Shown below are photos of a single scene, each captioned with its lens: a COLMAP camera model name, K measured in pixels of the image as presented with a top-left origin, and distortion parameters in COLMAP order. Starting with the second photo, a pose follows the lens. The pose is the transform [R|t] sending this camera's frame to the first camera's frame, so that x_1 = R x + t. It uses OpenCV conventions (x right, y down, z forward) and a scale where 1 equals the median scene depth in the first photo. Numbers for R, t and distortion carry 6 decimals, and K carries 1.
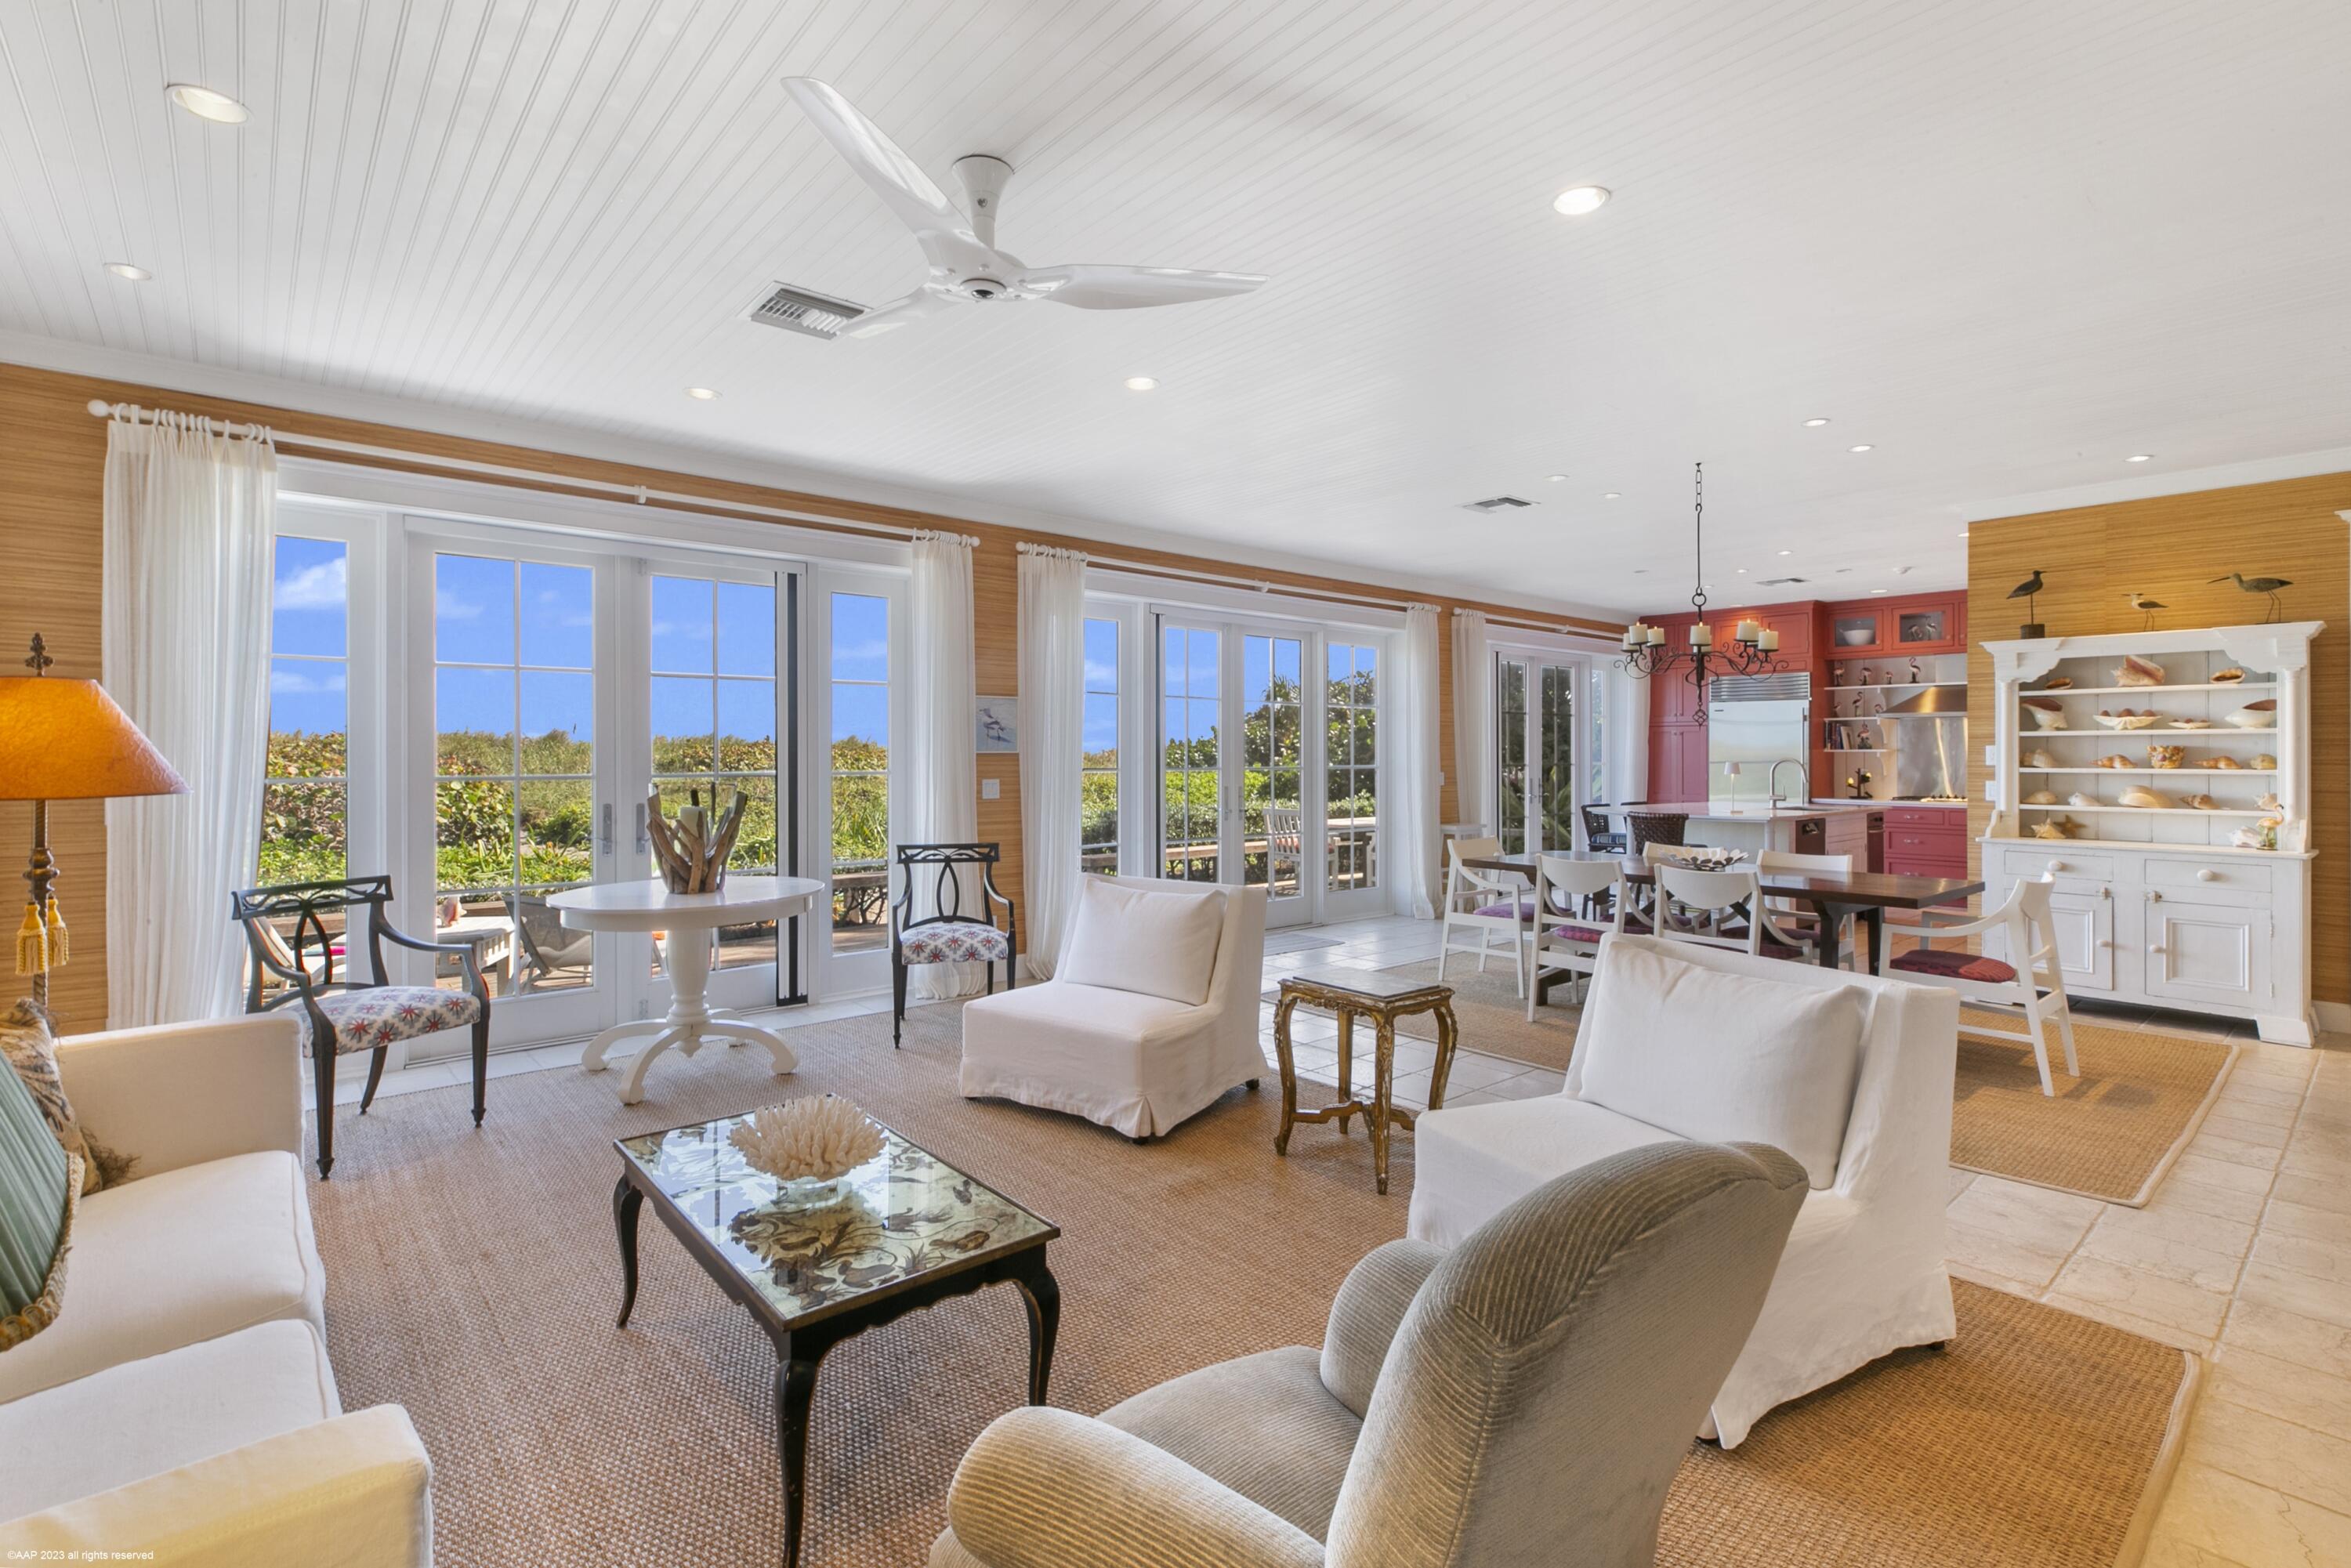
lens RADIAL K [[1075.0, 0, 1169.1], [0, 1075.0, 762.8], [0, 0, 1]] dist [0.004286, -0.001227]
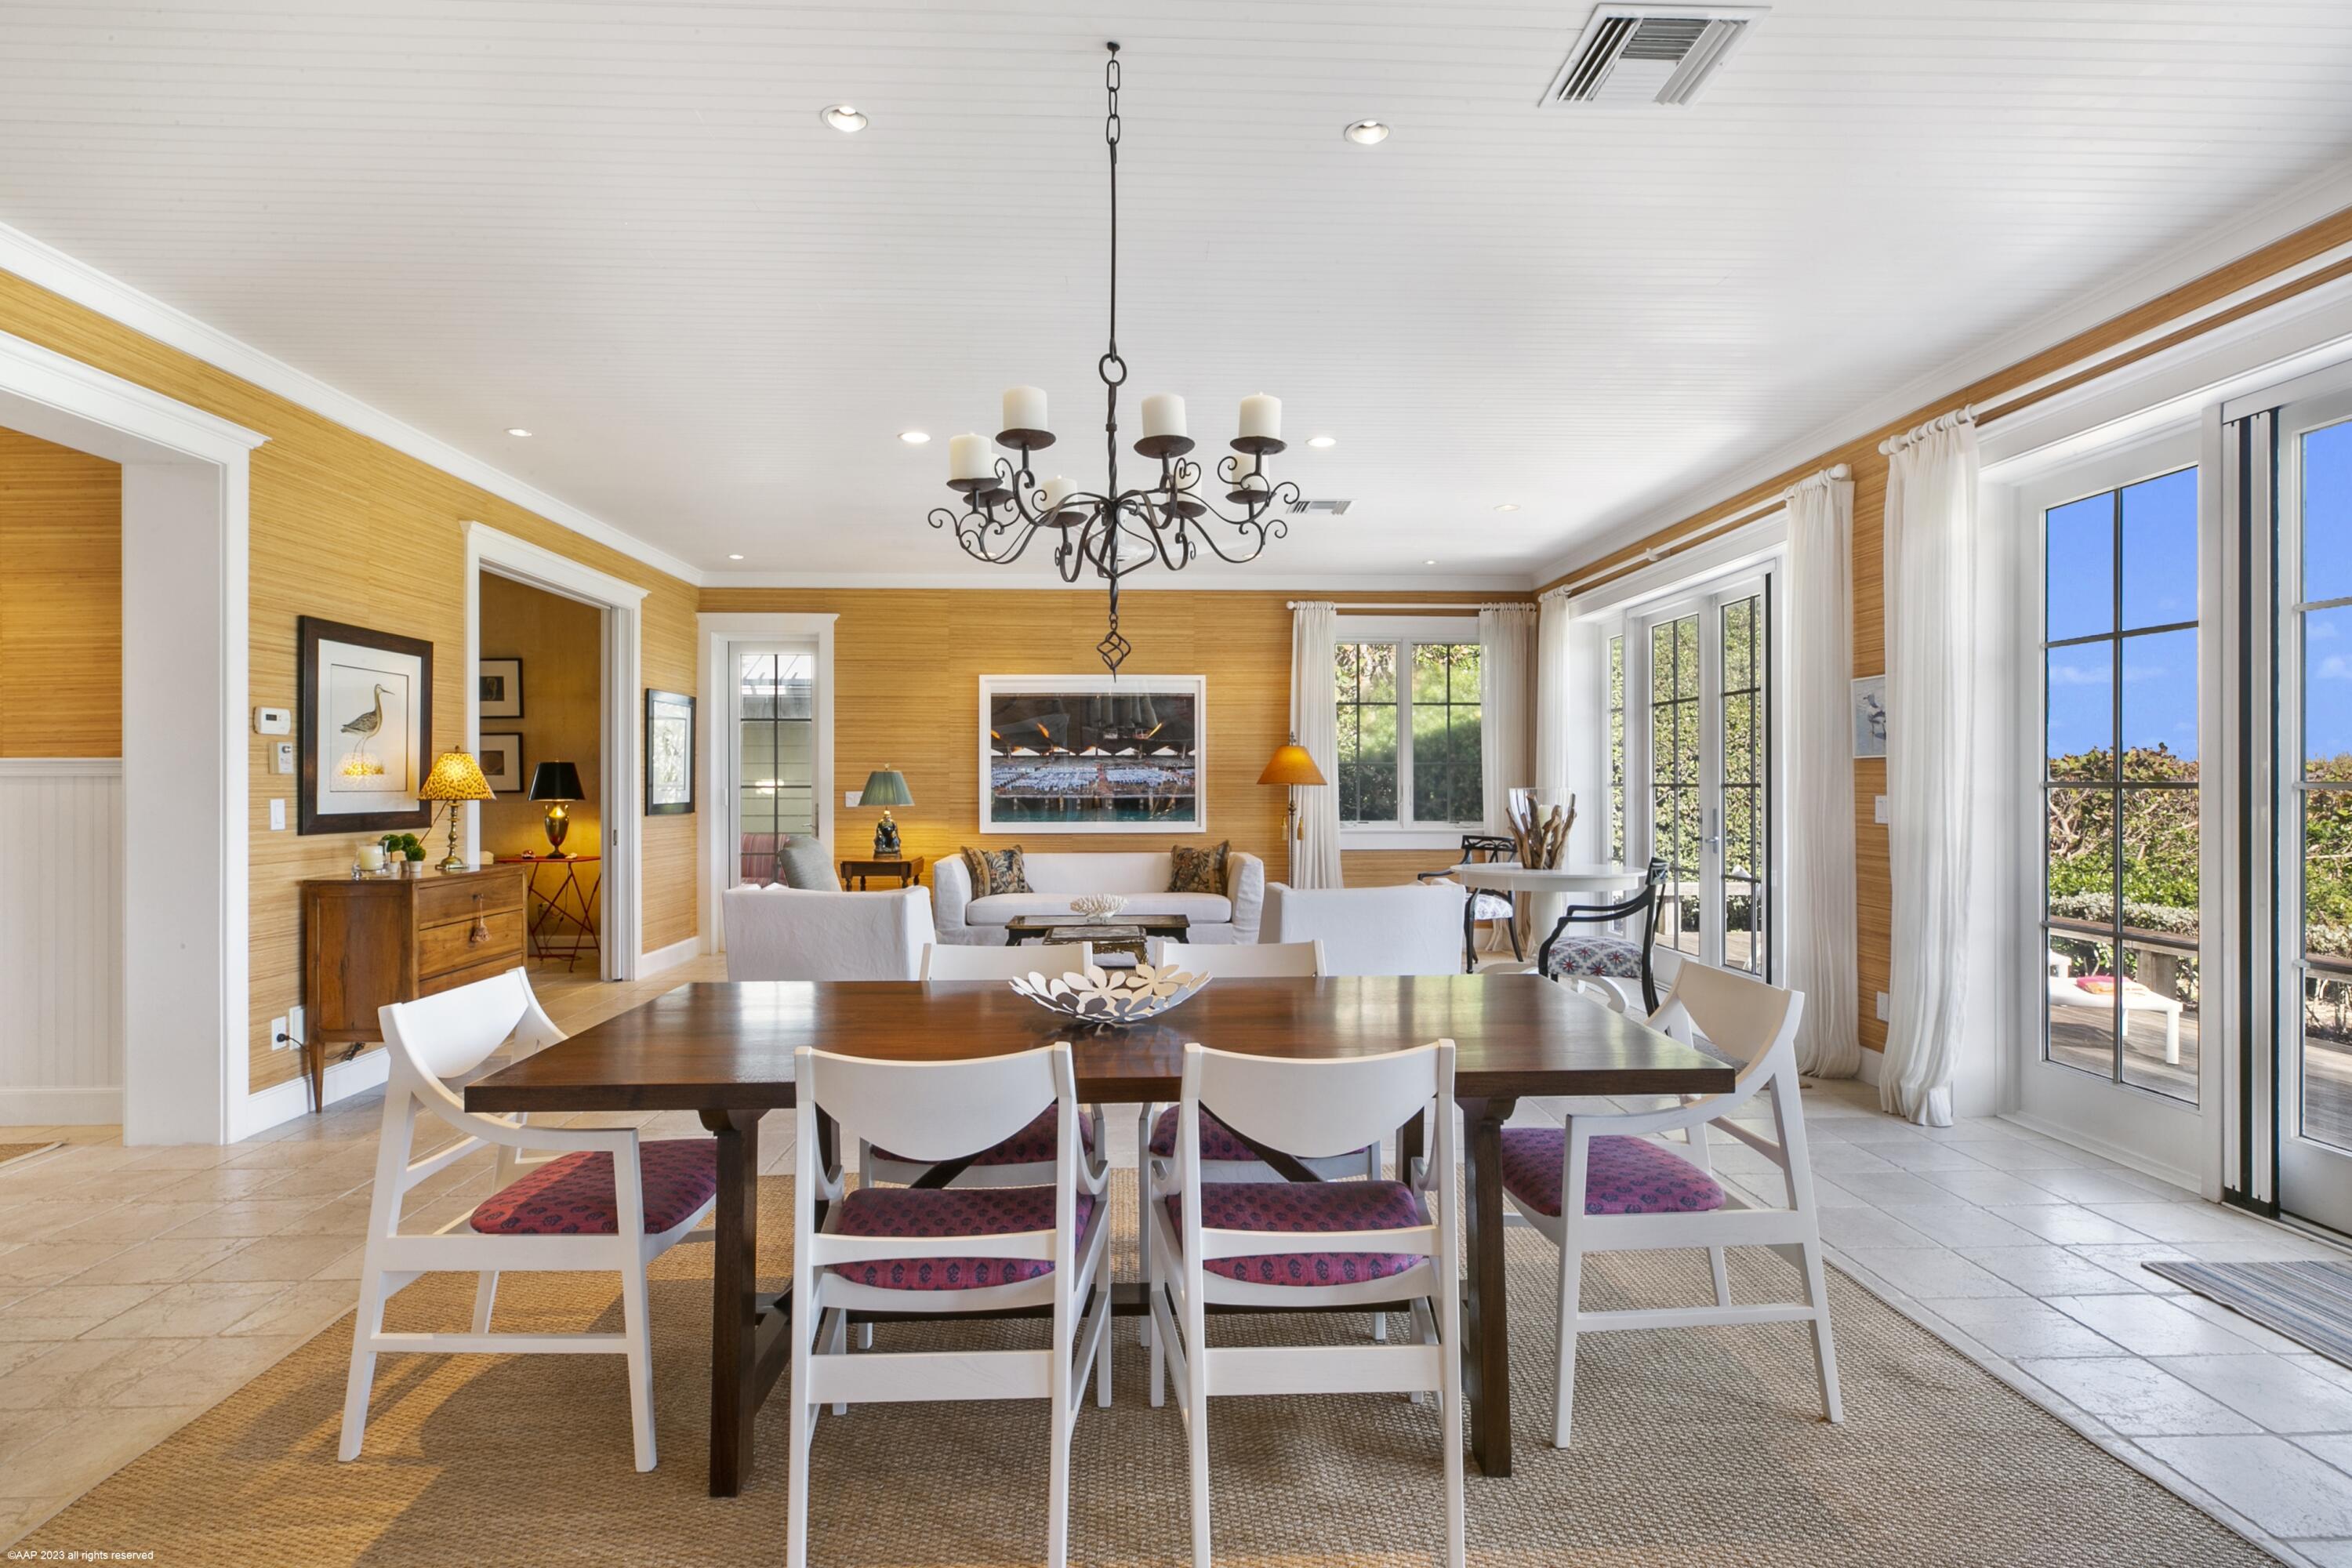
lens RADIAL K [[1201.1, 0, 1172.6], [0, 1201.1, 768.0], [0, 0, 1]] dist [0.001127, 0.000975]
pose [[-0.621001, -0.008652, -0.783762, 1.143587], [-0.003431, 0.999959, -0.008321, 0.008975], [0.783802, -0.002478, -0.621006, 1.764653]]
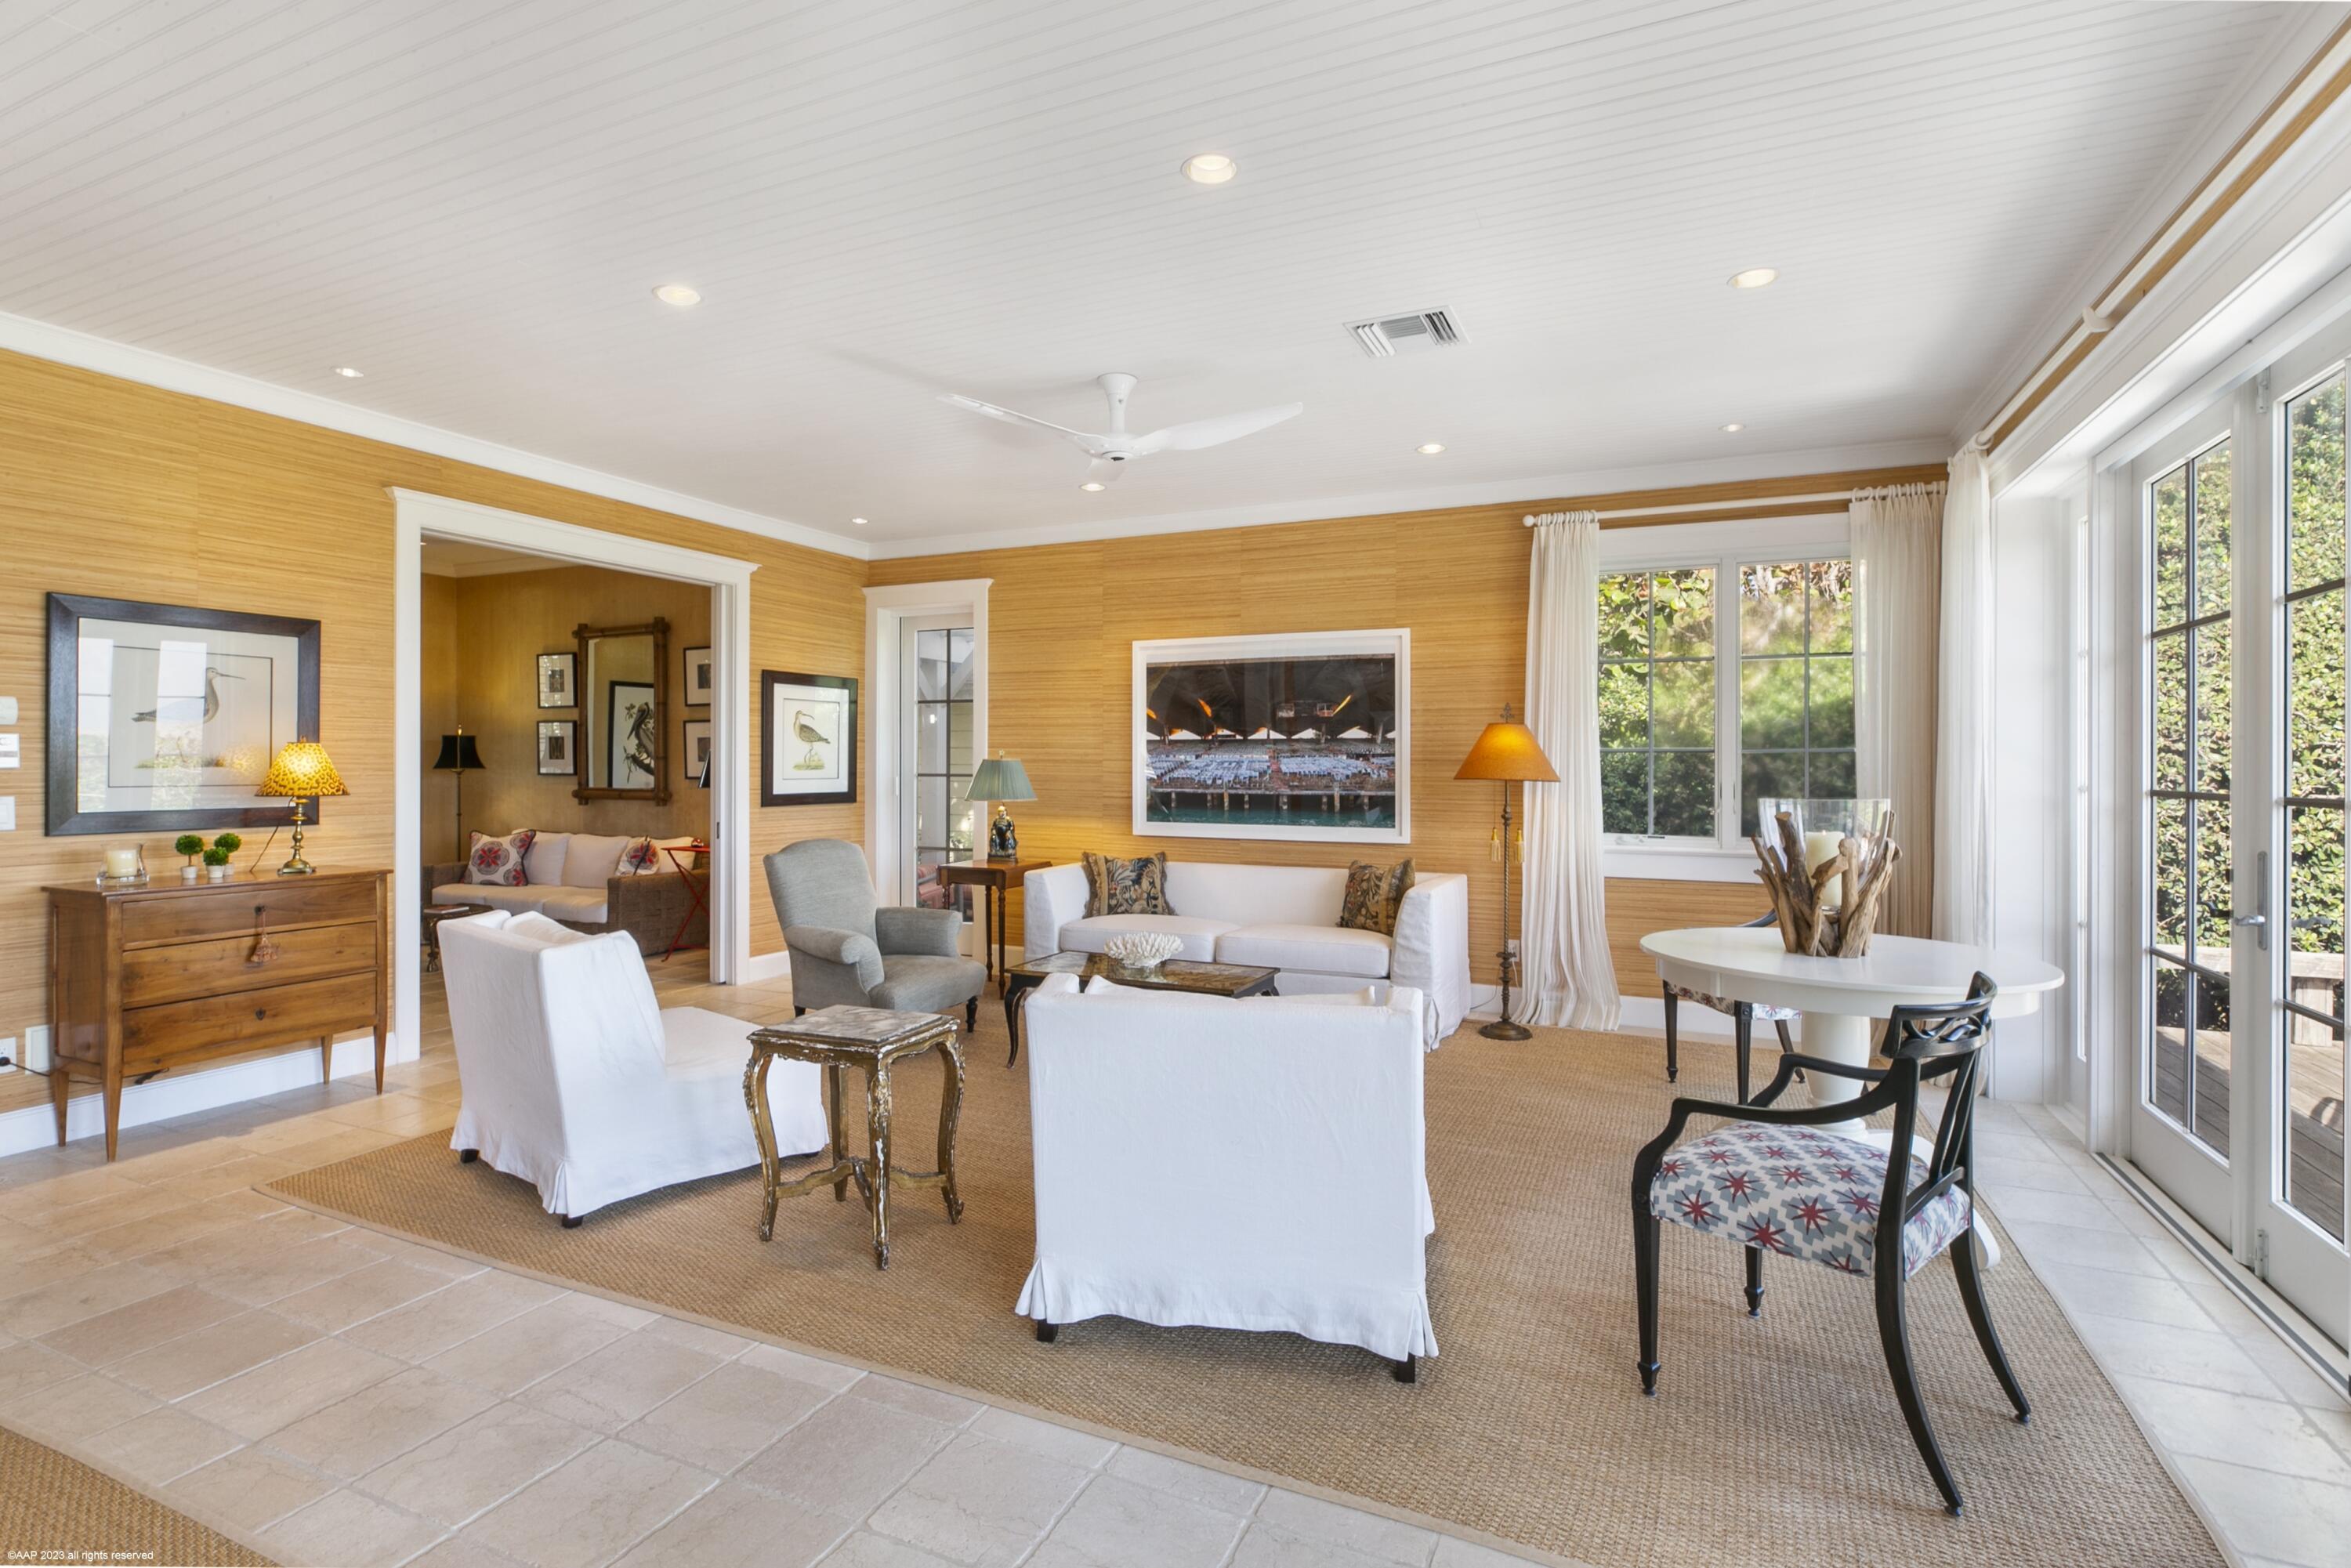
lens RADIAL K [[1129.3, 0, 1162.7], [0, 1129.3, 751.9], [0, 0, 1]] dist [-0.000736, 0.001824]
pose [[-0.910512, -0.006390, -0.413434, 0.290650], [-0.005578, 0.999979, -0.003171, -0.008104], [0.413446, -0.000581, -0.910528, 1.680269]]
